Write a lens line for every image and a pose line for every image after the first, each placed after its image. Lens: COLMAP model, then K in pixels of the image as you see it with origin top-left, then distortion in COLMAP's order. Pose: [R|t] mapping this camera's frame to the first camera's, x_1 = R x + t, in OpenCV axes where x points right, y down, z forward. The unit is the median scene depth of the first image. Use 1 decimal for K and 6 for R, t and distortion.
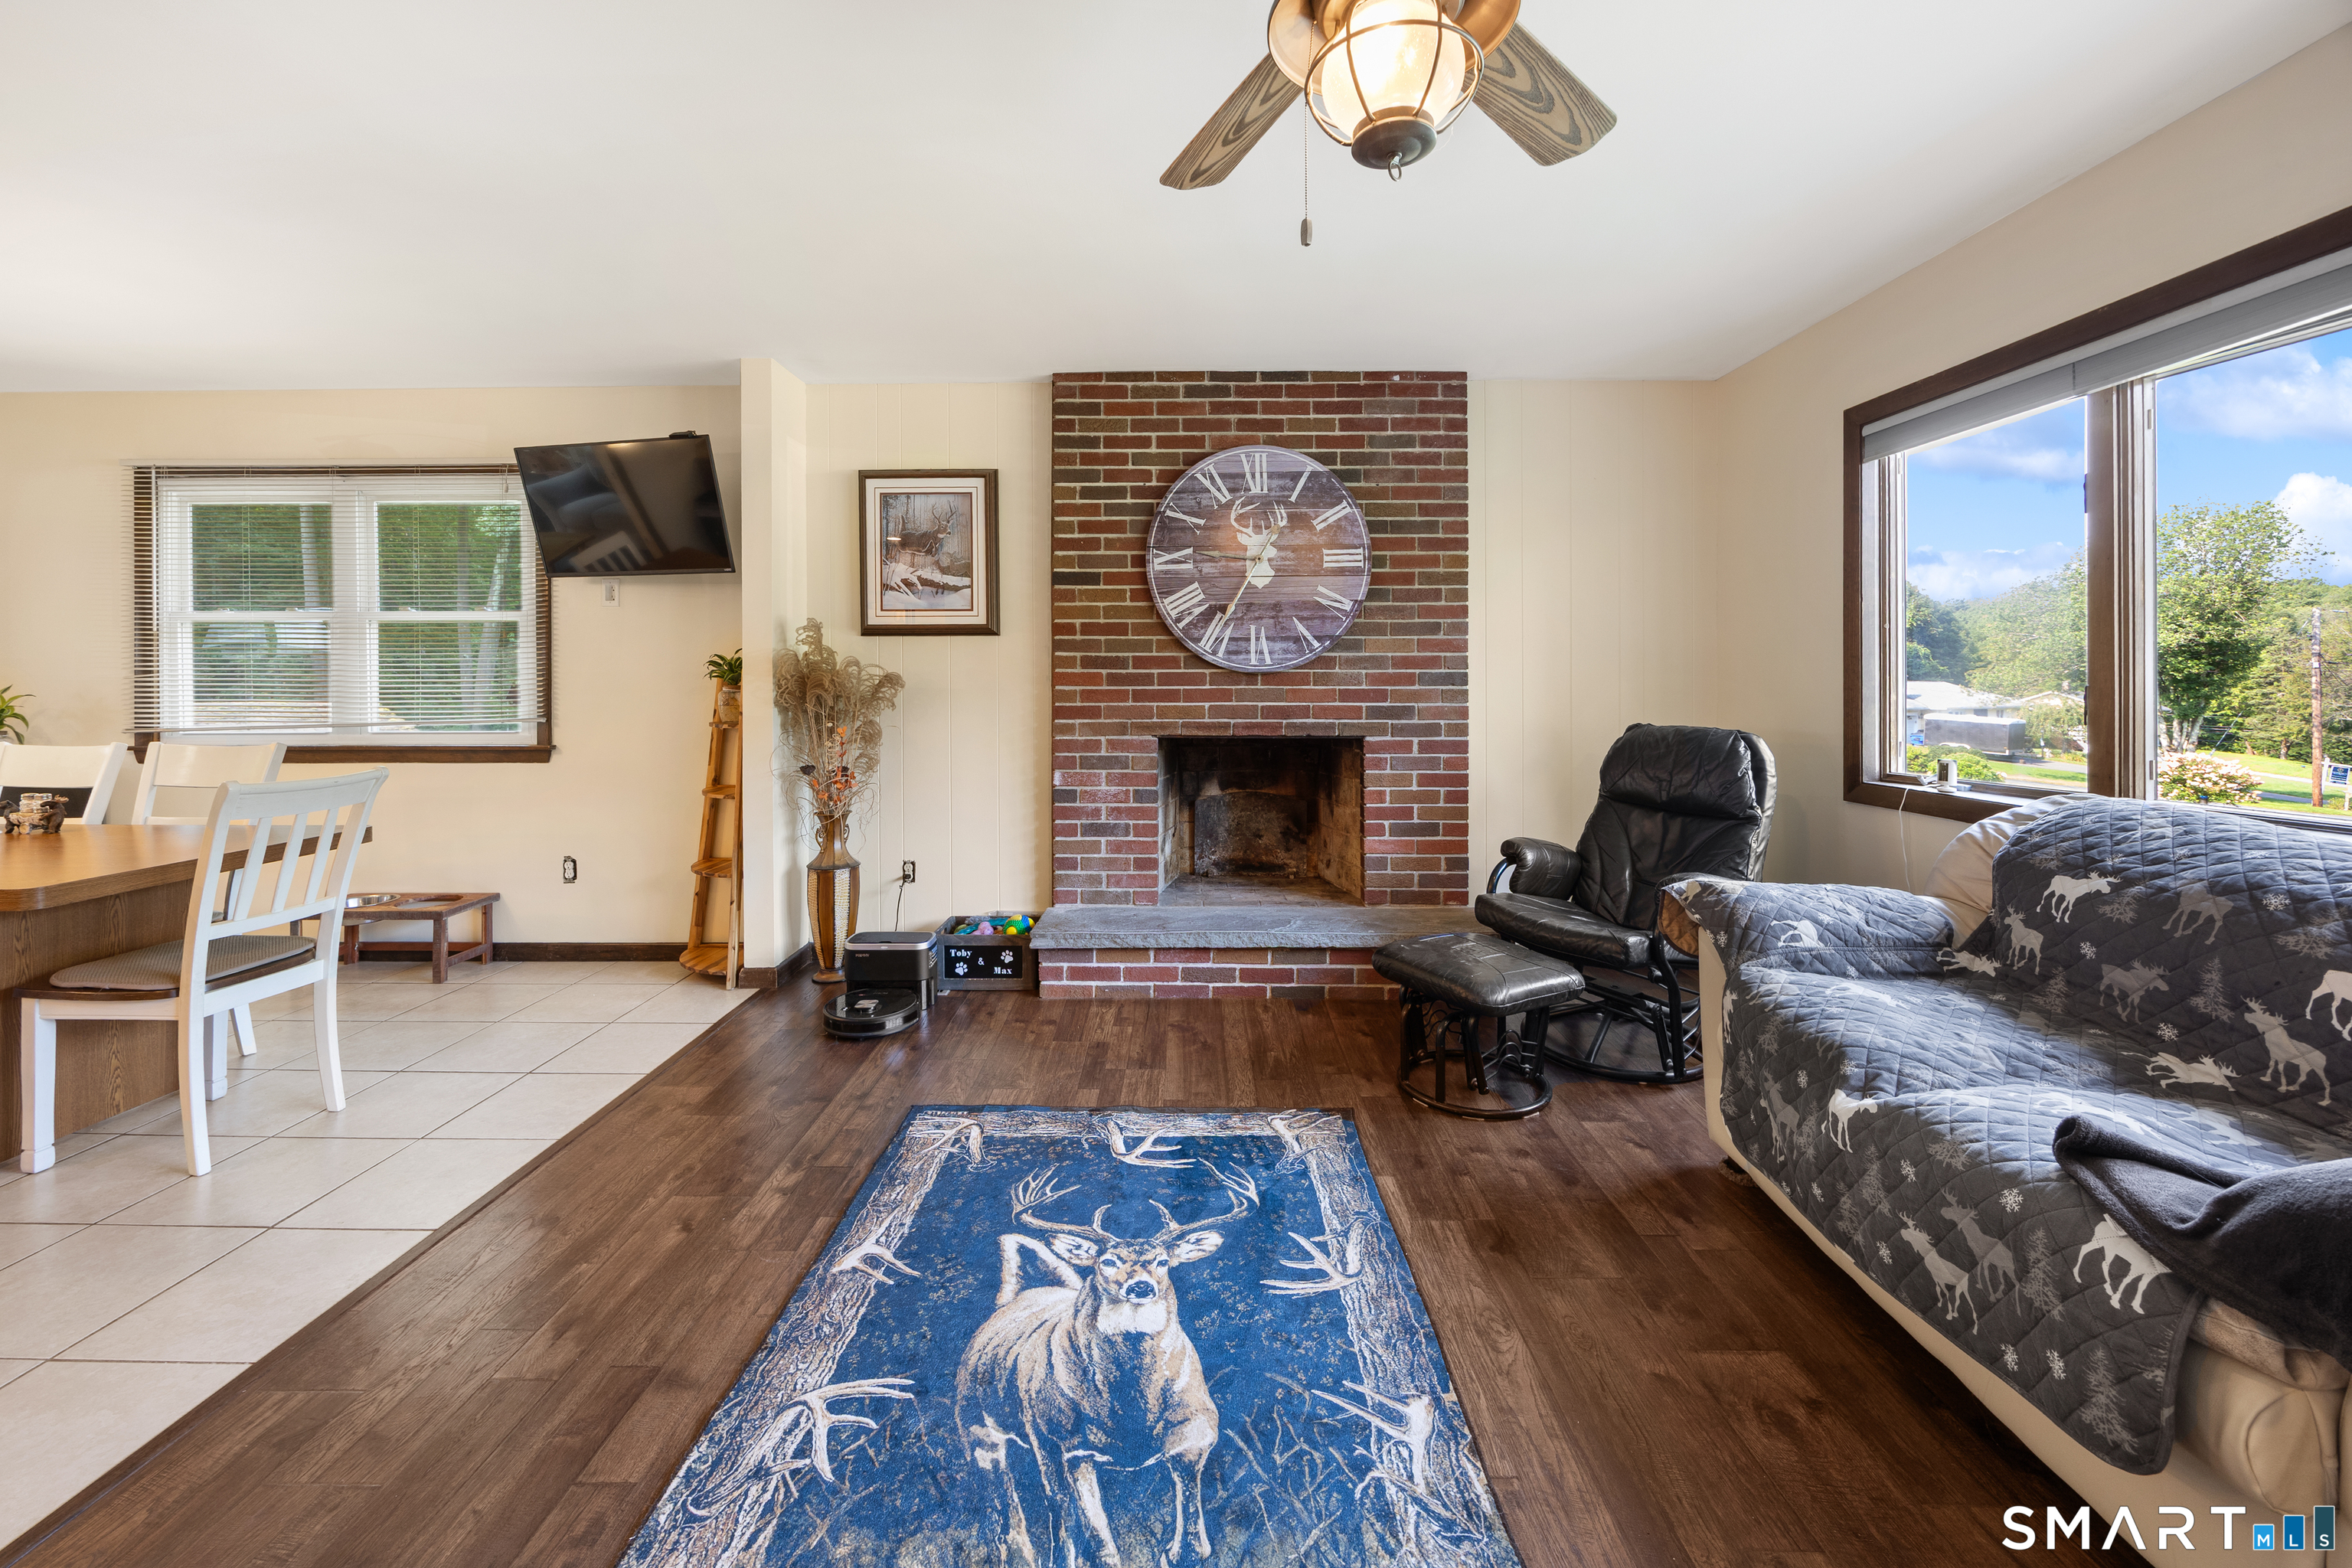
lens RADIAL K [[961.0, 0, 1177.3], [0, 961.0, 681.0], [0, 0, 1]] dist [0.000046, -0.000753]
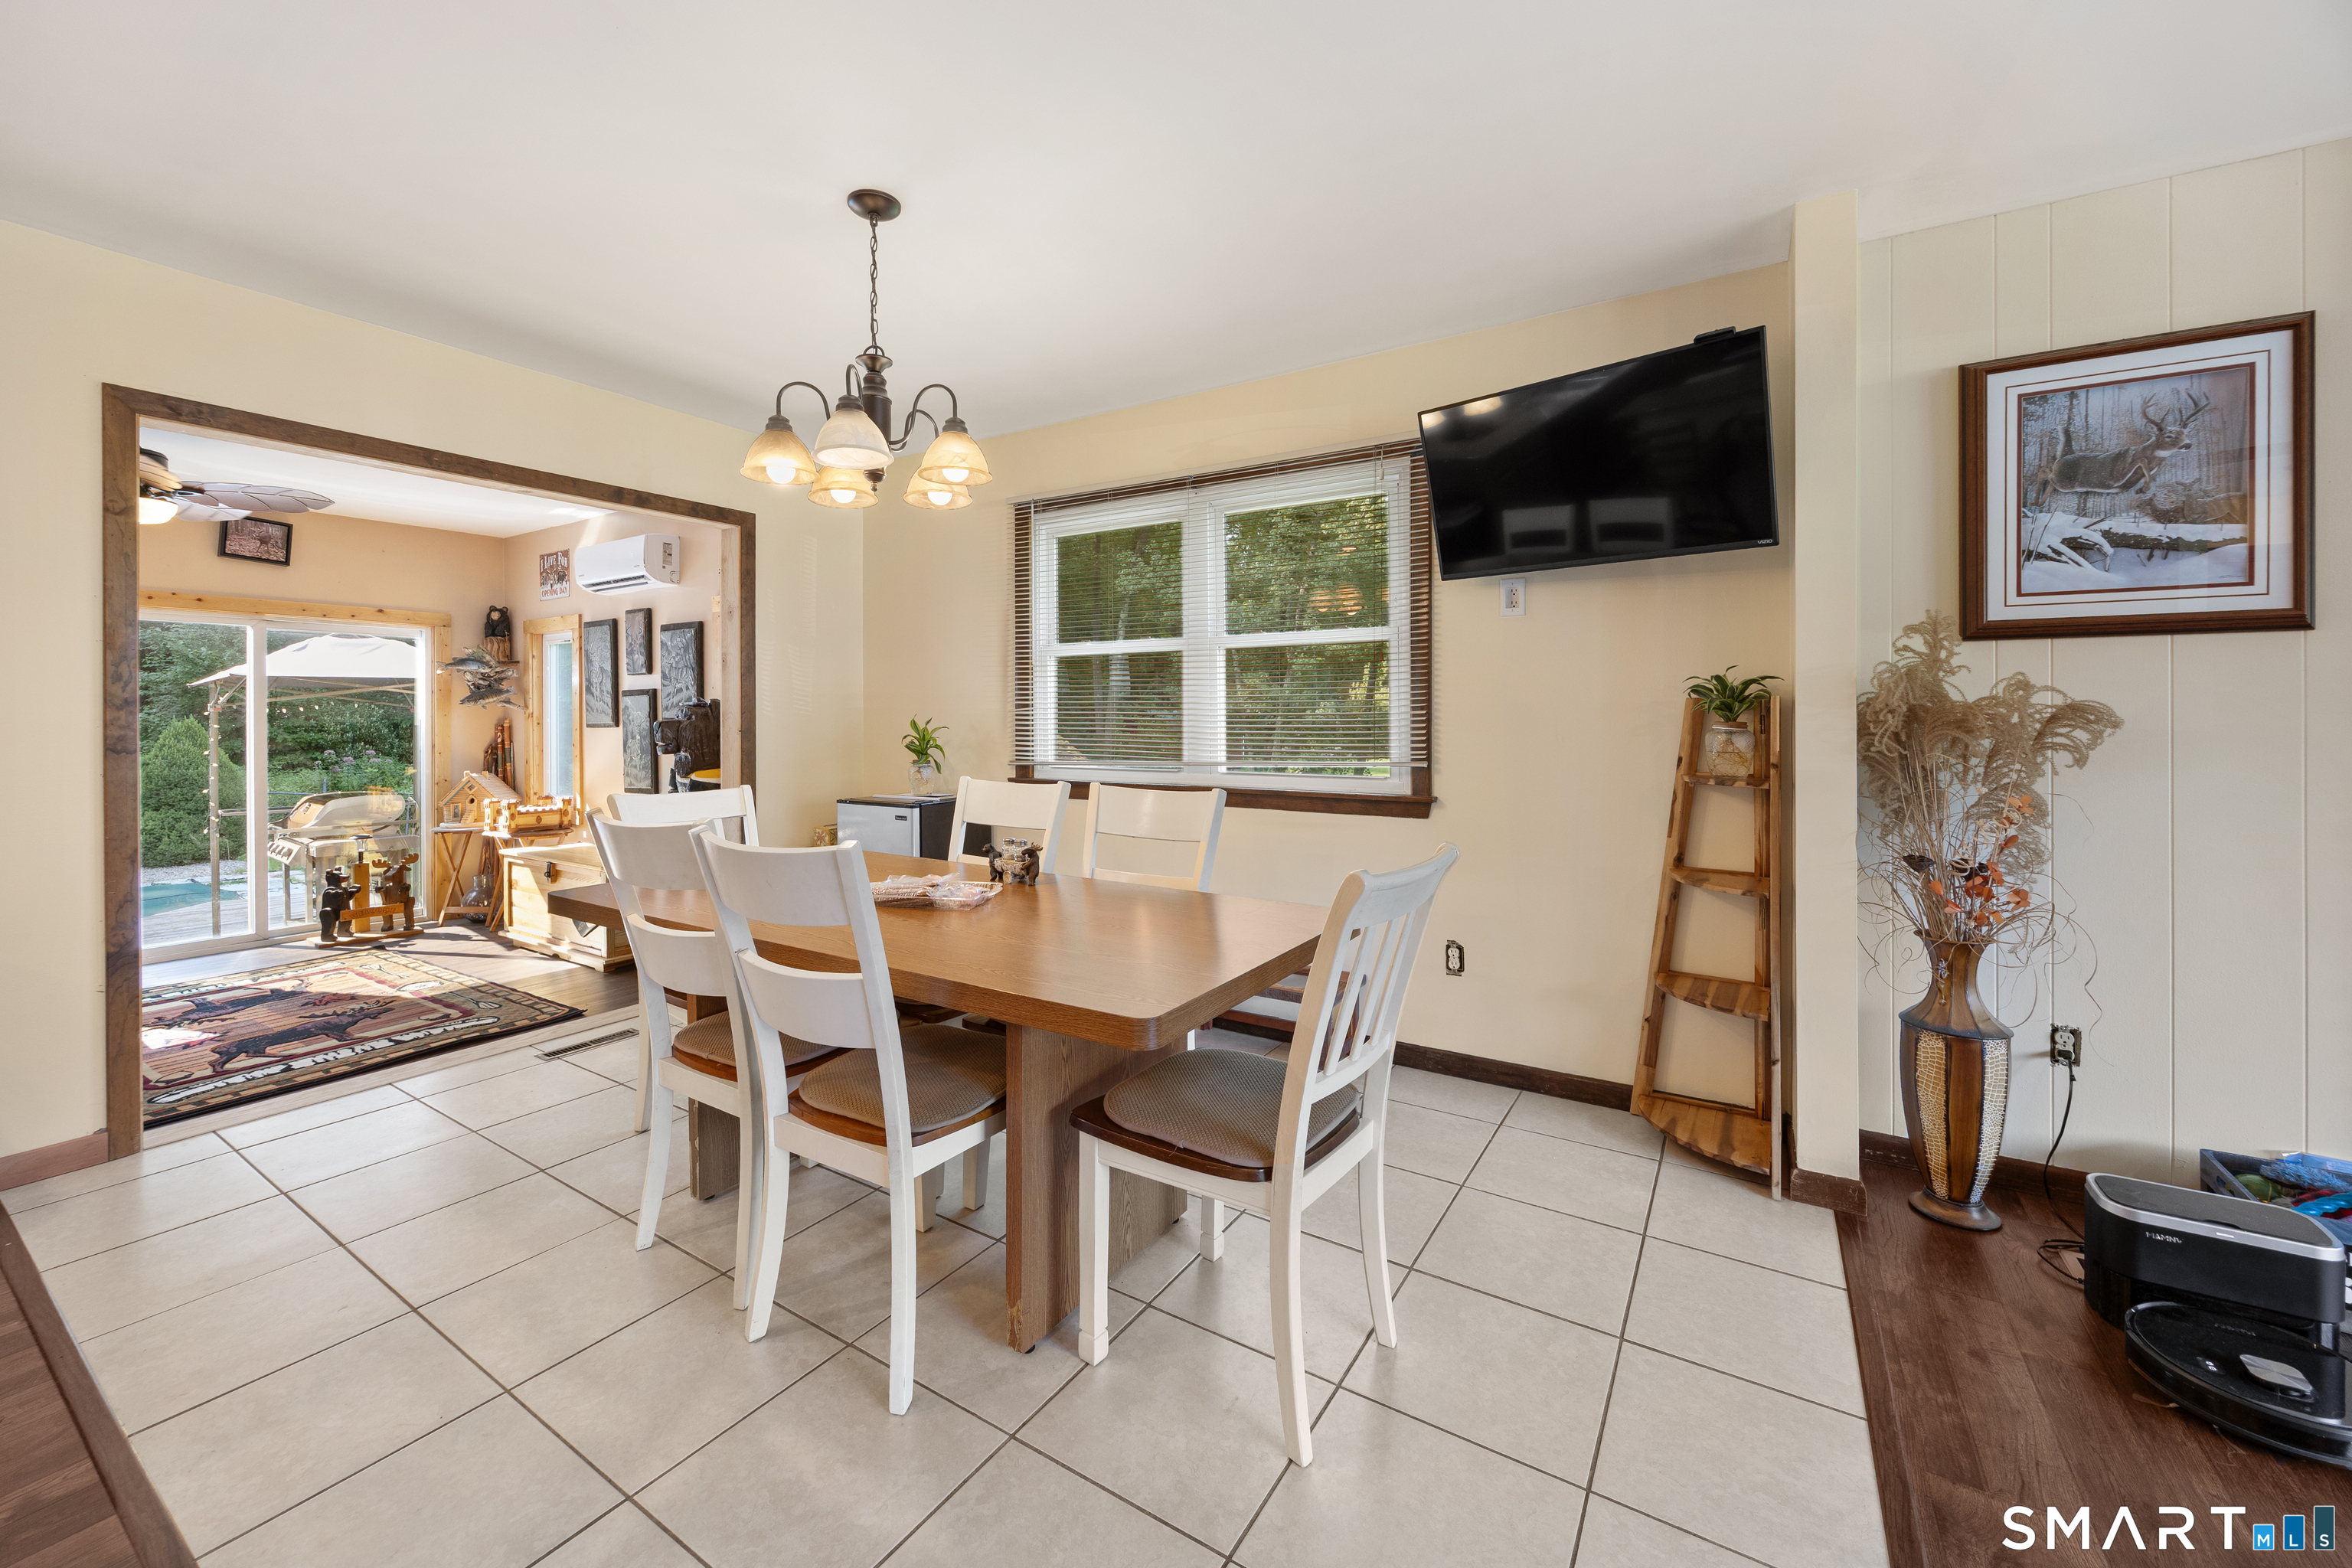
lens RADIAL K [[926.6, 0, 1147.8], [0, 926.6, 715.9], [0, 0, 1]] dist [0.001182, -0.000746]
pose [[0.853291, 0.001277, -0.521433, -0.483835], [-0.001373, 0.999999, 0.000202, 0.000985], [0.521433, 0.000544, 0.853292, 0.248887]]
